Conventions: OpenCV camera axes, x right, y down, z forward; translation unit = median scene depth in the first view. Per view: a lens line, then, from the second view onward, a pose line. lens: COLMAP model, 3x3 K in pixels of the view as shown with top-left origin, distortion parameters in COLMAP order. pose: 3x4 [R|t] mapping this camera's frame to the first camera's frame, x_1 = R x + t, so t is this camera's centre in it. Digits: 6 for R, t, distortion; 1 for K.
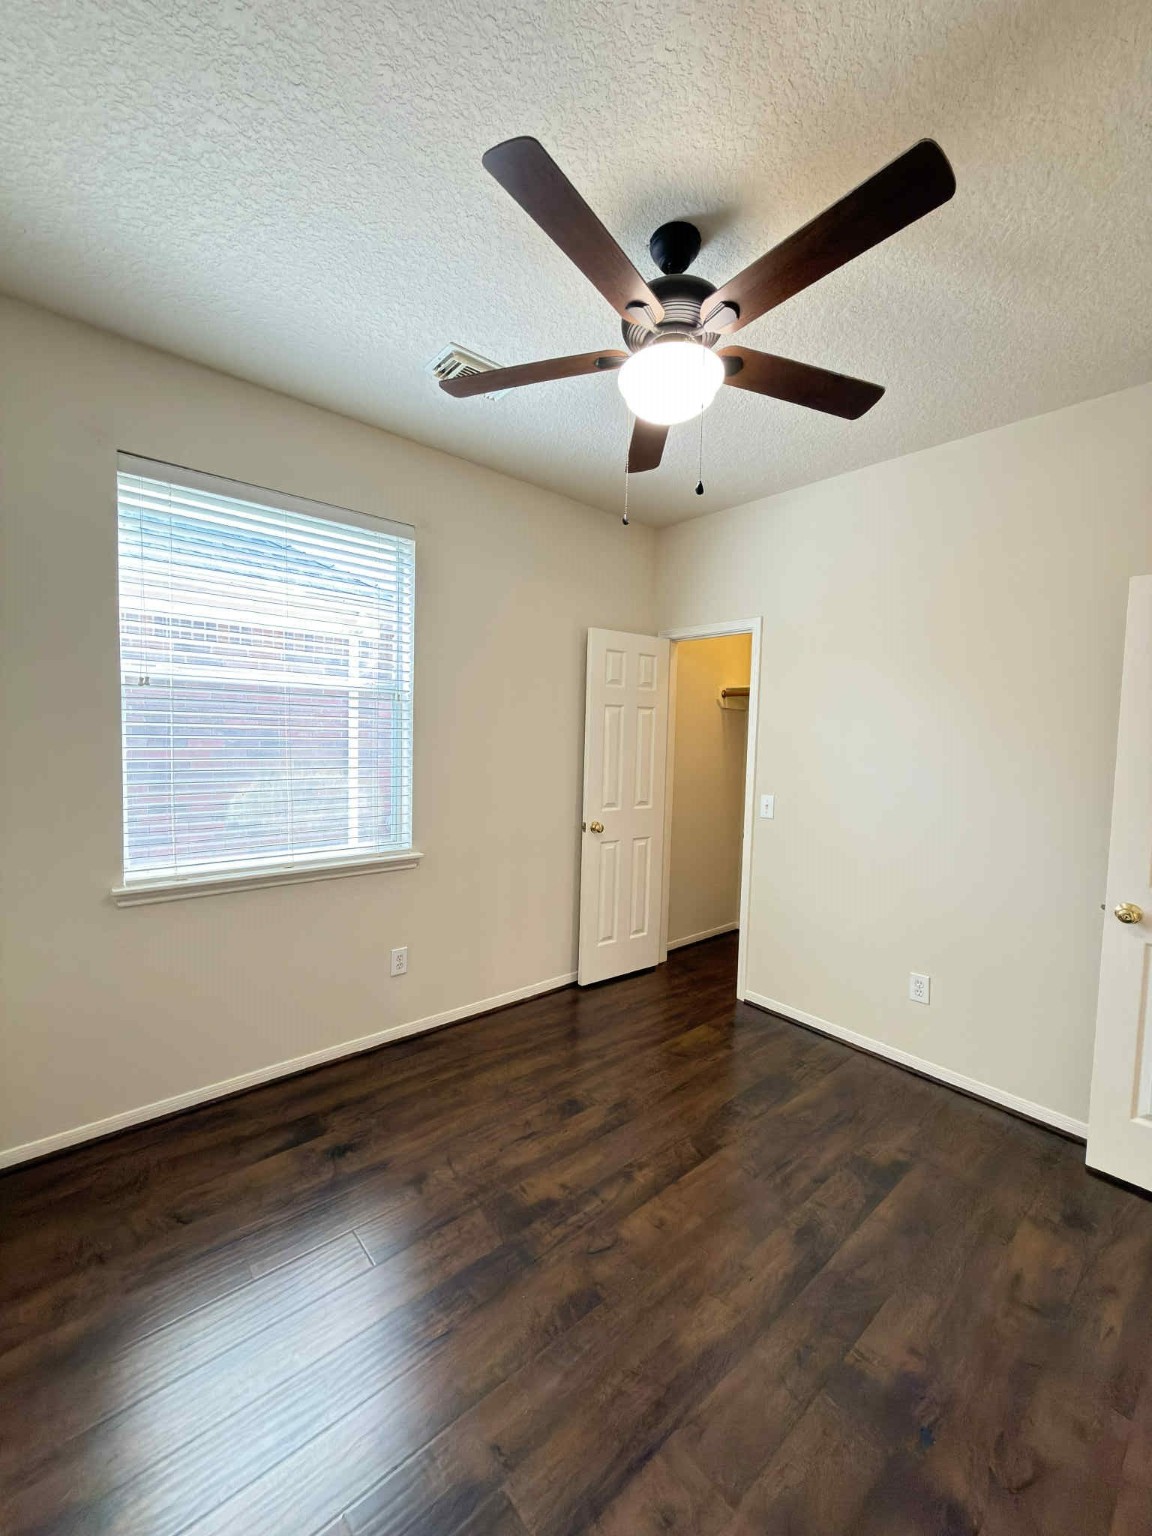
lens RADIAL K [[611.3, 0, 570.7], [0, 611.3, 763.7], [0, 0, 1]] dist [-0.001649, 0.000679]
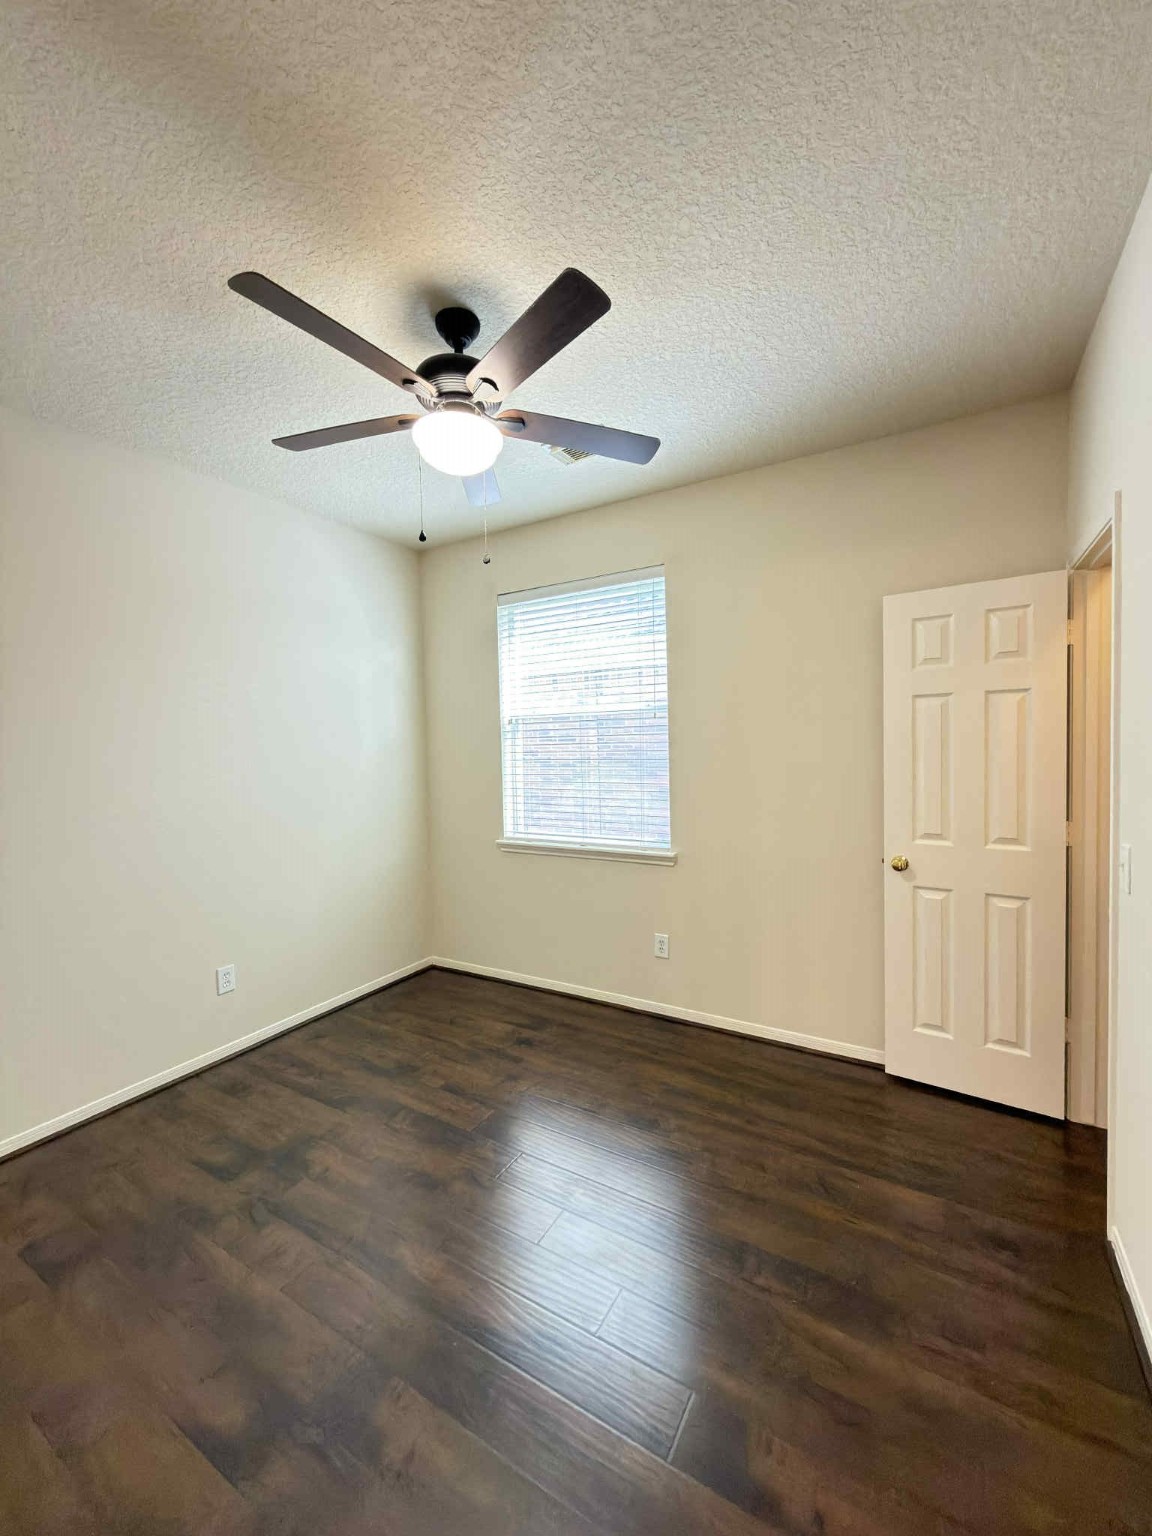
lens RADIAL K [[611.3, 0, 576.0], [0, 611.3, 764.3], [0, 0, 1]] dist [-0.001649, 0.000679]
pose [[0.312664, -0.005850, -0.949846, 0.783684], [-0.020898, 0.999697, -0.013036, 0.003129], [0.949634, 0.023926, 0.312447, 0.504674]]
